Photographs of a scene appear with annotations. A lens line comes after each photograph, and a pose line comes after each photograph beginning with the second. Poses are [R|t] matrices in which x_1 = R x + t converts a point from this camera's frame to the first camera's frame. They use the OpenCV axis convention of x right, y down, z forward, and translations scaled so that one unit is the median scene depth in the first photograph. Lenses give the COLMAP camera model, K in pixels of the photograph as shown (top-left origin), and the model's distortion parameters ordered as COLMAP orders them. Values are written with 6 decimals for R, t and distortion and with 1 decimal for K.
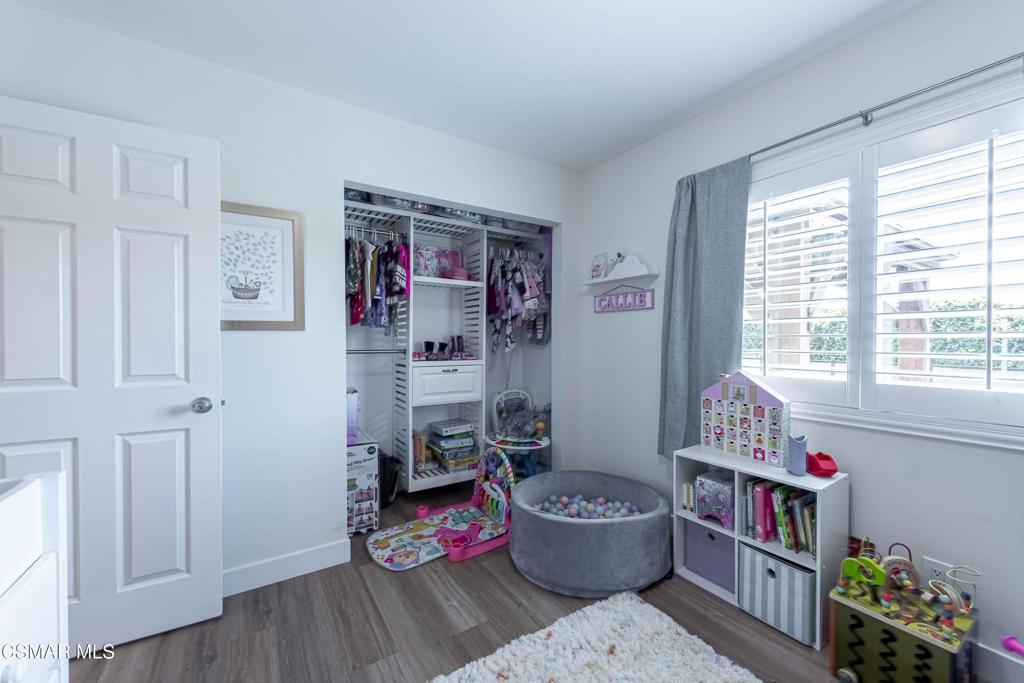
lens RADIAL K [[399.4, 0, 510.3], [0, 399.4, 344.2], [0, 0, 1]] dist [0.003196, -0.000151]
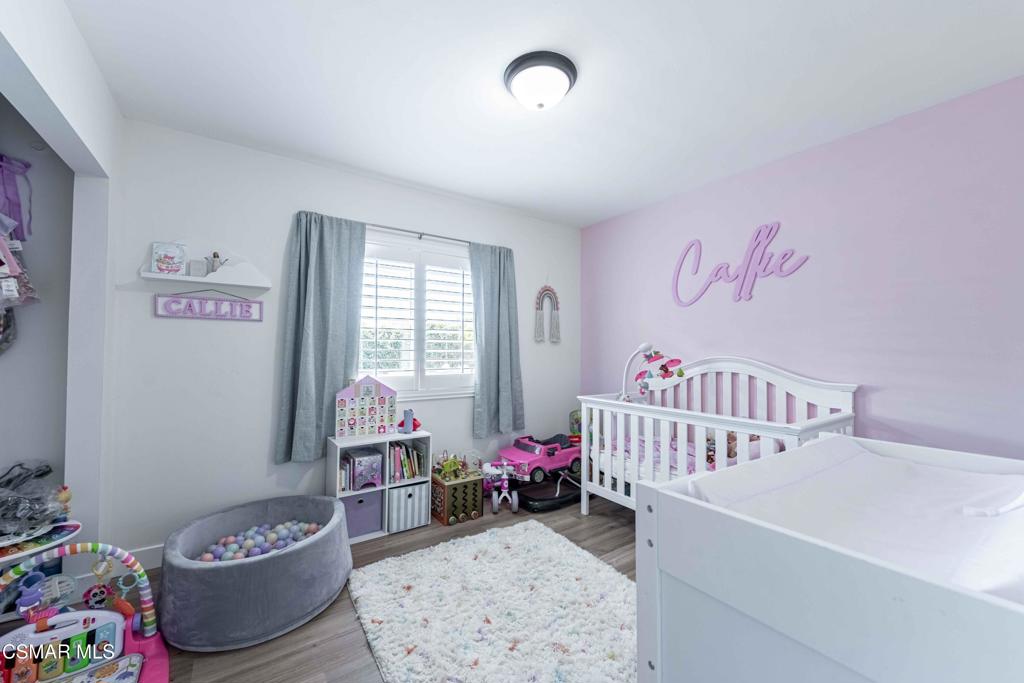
lens RADIAL K [[399.4, 0, 510.3], [0, 399.4, 344.2], [0, 0, 1]] dist [0.003196, -0.000151]
pose [[-0.029916, 0.024889, 0.999242, -0.875073], [0.013795, 0.999605, -0.024485, 0.000842], [-0.999457, 0.013052, -0.030248, 0.555765]]
